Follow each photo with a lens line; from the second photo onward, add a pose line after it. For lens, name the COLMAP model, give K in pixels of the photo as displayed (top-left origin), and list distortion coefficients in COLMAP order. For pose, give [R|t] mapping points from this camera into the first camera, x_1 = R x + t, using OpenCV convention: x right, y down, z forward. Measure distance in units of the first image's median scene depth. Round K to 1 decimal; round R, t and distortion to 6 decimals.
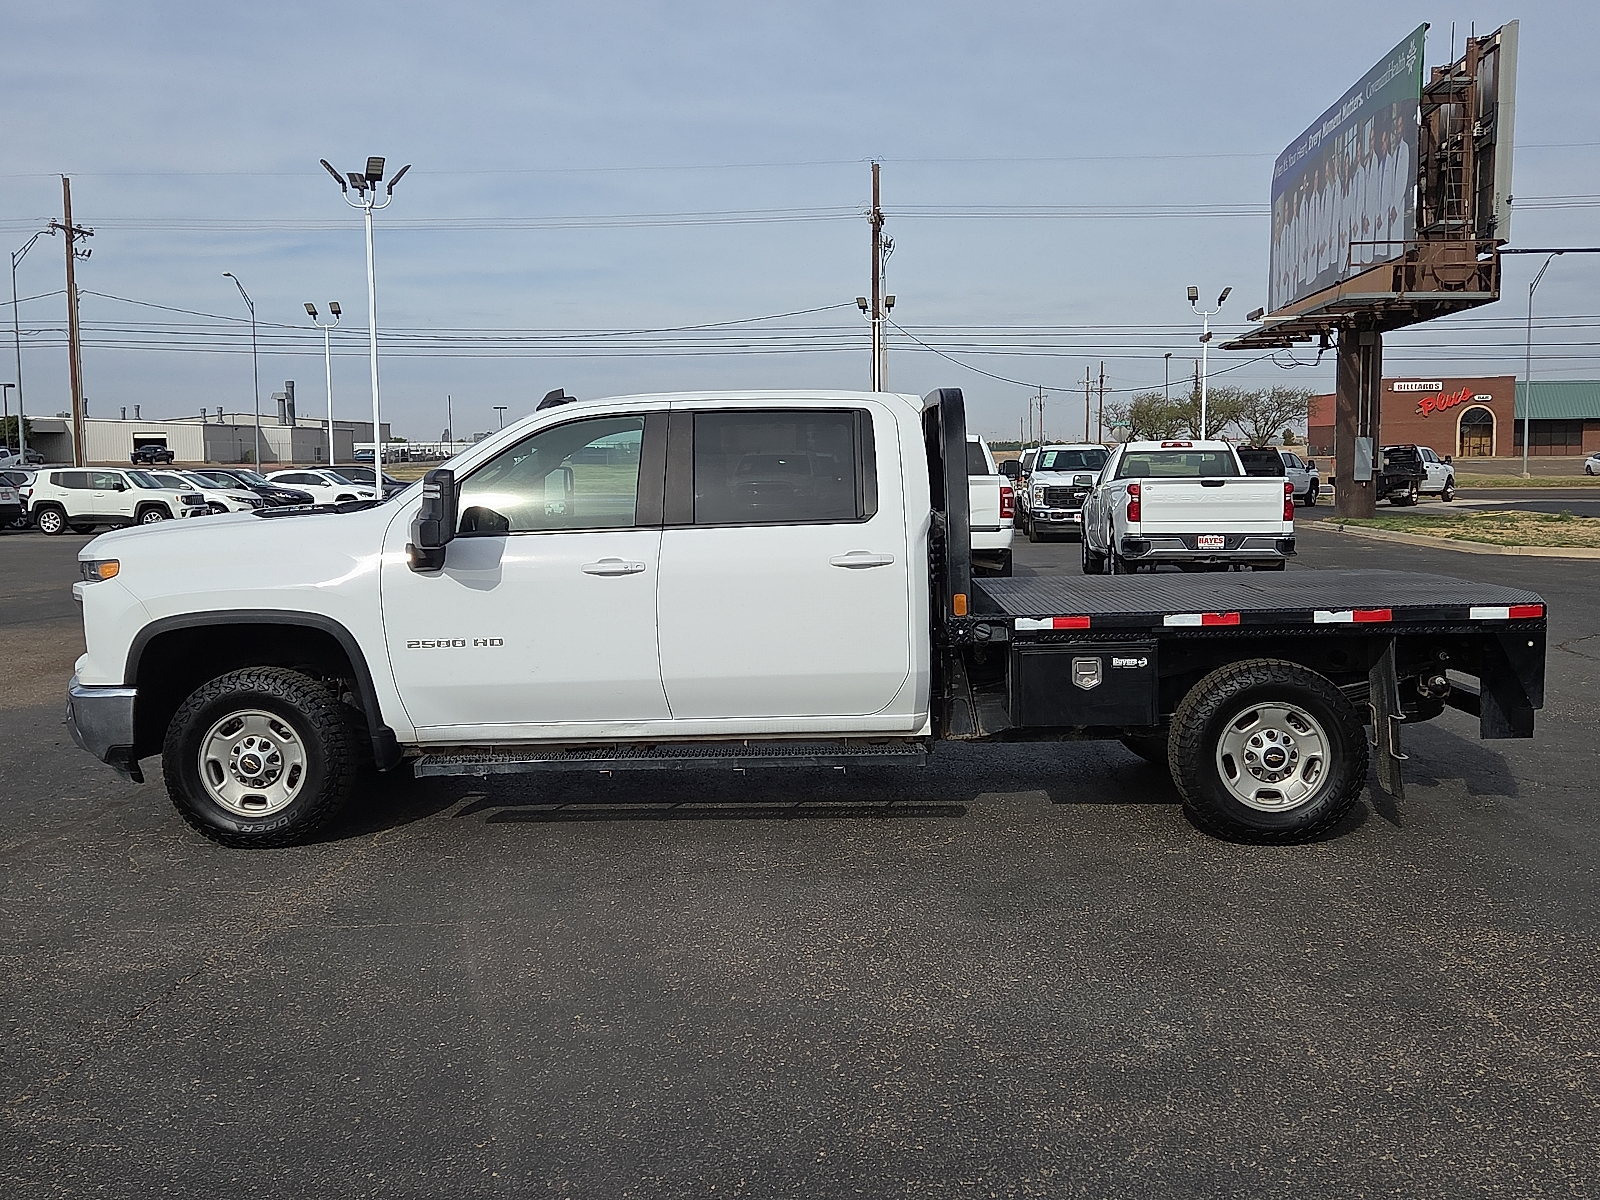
lens RADIAL K [[1633.3, 0, 792.2], [0, 1633.3, 605.2], [0, 0, 1]] dist [0.049657, -0.025203]
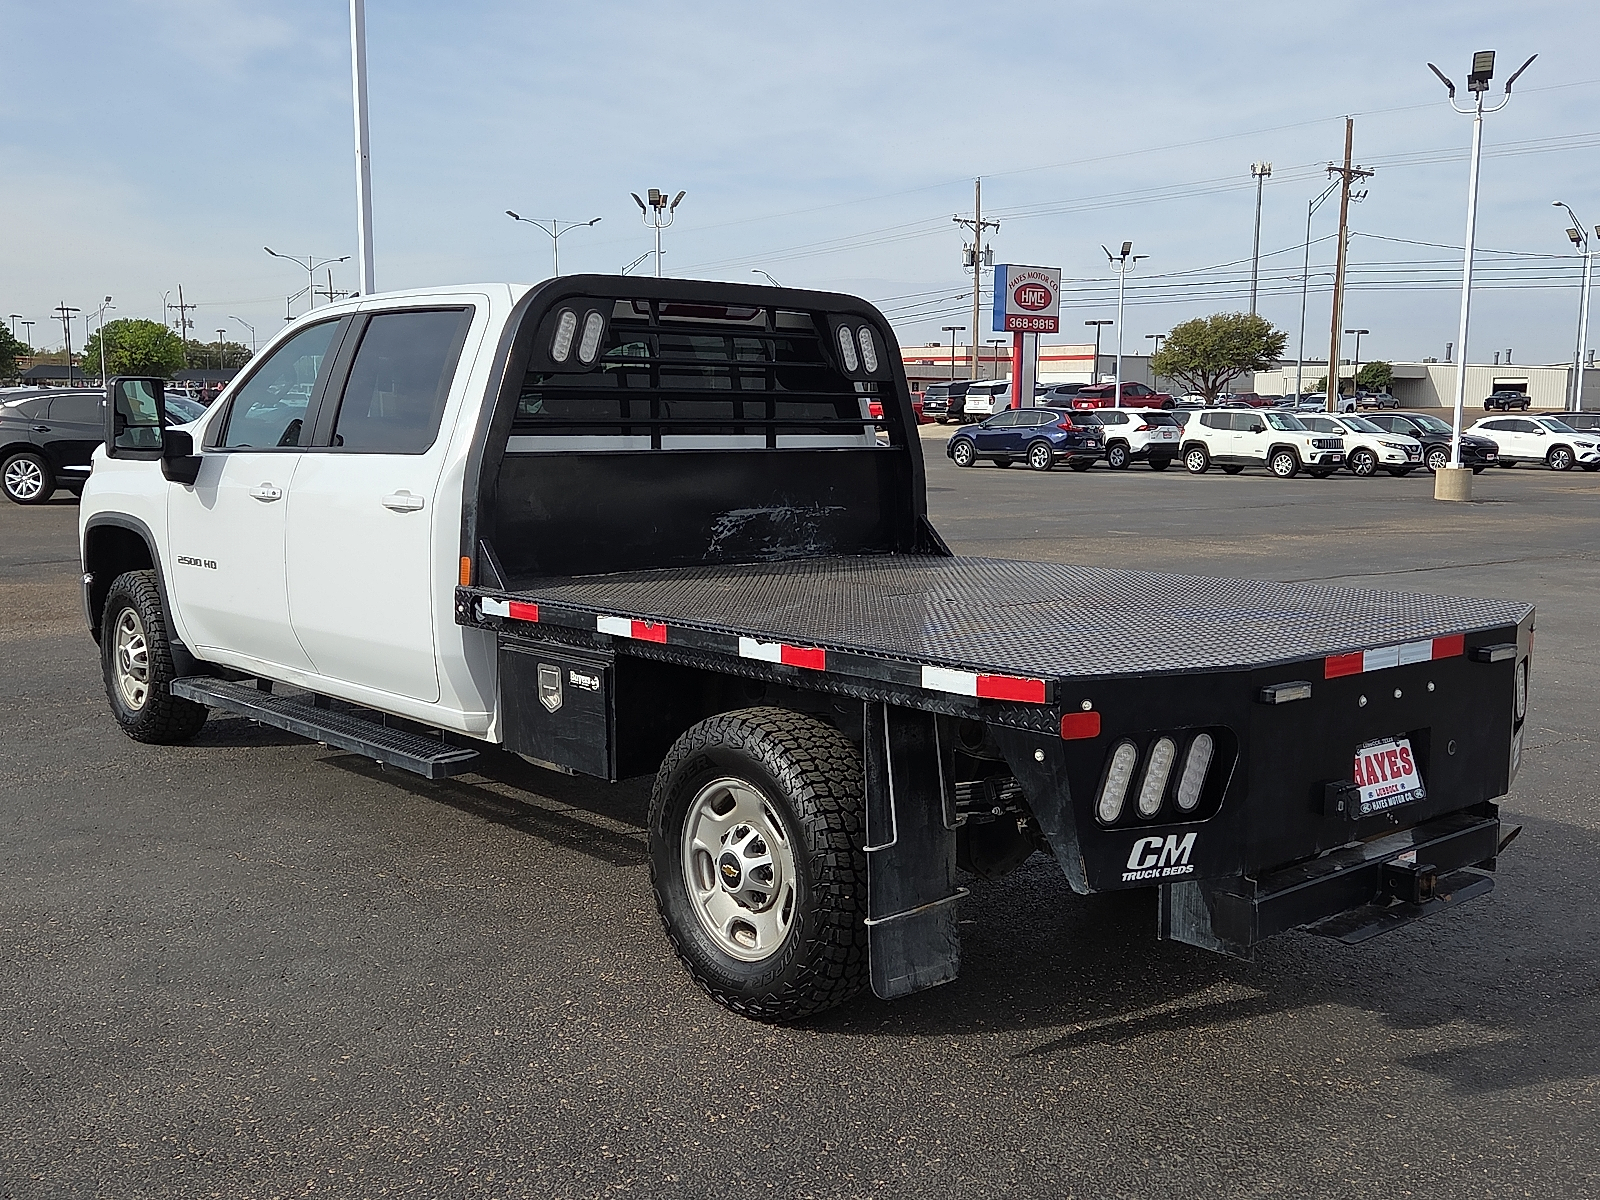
lens RADIAL K [[1633.3, 0, 792.2], [0, 1633.3, 605.2], [0, 0, 1]] dist [0.049657, -0.025203]
pose [[0.663317, 0.106208, -0.740763, 0.152838], [-0.082987, 0.994212, 0.068237, -0.009742], [0.743723, 0.016211, 0.668291, 0.125912]]
